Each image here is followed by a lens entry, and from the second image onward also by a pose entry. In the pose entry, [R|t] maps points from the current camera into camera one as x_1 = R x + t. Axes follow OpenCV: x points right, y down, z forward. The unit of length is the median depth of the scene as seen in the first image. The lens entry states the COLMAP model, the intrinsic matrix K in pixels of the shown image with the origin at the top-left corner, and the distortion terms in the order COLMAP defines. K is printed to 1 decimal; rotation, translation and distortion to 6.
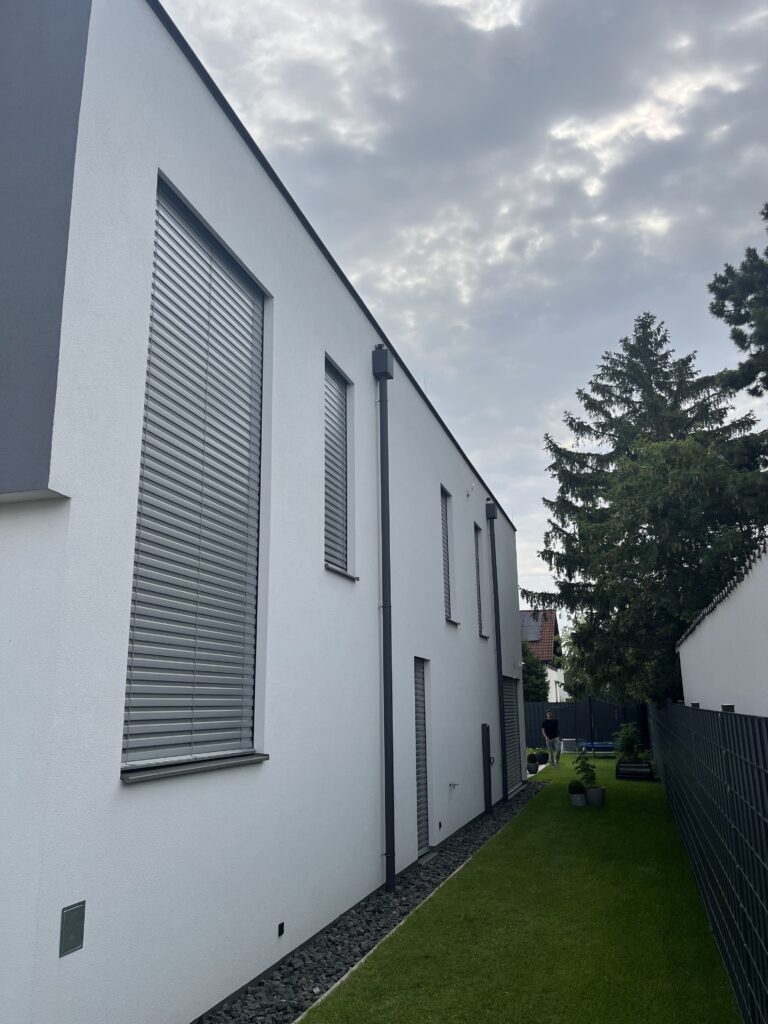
lens RADIAL K [[766.3, 0, 390.5], [0, 766.3, 511.7], [0, 0, 1]] dist [0.040410, -0.079363]
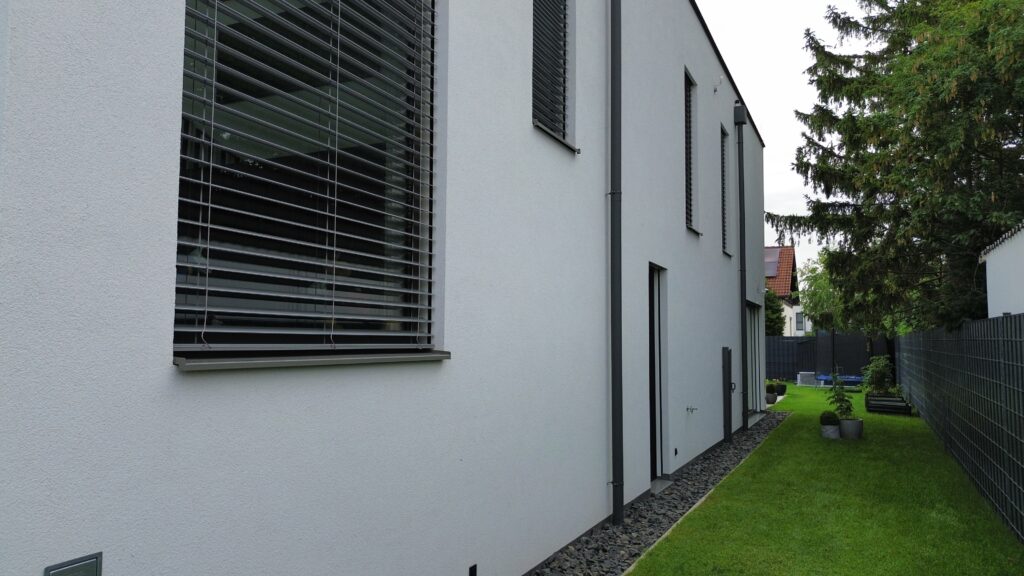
lens RADIAL K [[722.5, 0, 514.9], [0, 722.5, 282.6], [0, 0, 1]] dist [0.070274, -0.110167]
pose [[0.989171, 0.010765, -0.146371, 0.000887], [0.013731, 0.986144, 0.165321, 0.041789], [0.146122, -0.165541, 0.975318, 0.105965]]
